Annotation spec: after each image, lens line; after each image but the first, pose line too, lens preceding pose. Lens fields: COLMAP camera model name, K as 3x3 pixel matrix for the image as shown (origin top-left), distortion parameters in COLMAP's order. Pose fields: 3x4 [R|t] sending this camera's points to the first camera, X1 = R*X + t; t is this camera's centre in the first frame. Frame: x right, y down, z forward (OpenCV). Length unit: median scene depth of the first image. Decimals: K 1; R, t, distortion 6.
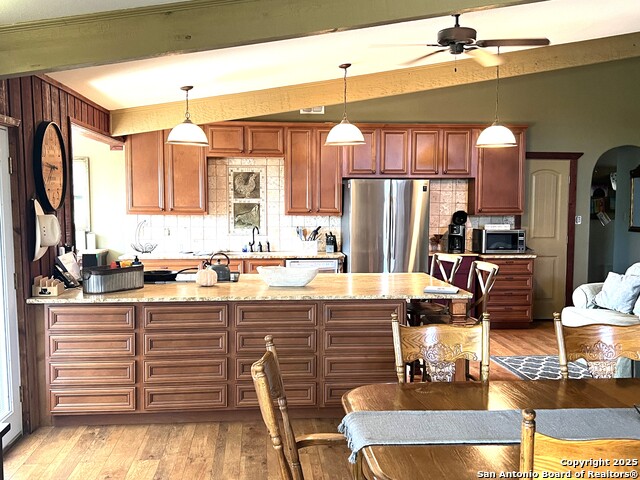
lens RADIAL K [[693.5, 0, 323.1], [0, 693.5, 242.7], [0, 0, 1]] dist [0.126921, 0.000000]
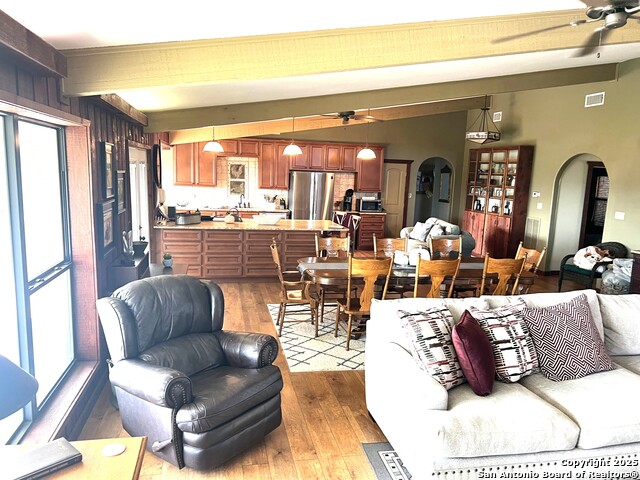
lens RADIAL K [[482.8, 0, 324.2], [0, 482.8, 242.1], [0, 0, 1]] dist [0.084826, 0.000149]
pose [[0.992153, 0.017766, 0.123765, -0.038743], [-0.027881, 0.996366, 0.080479, -0.005828], [-0.121885, -0.083298, 0.989043, -0.343119]]
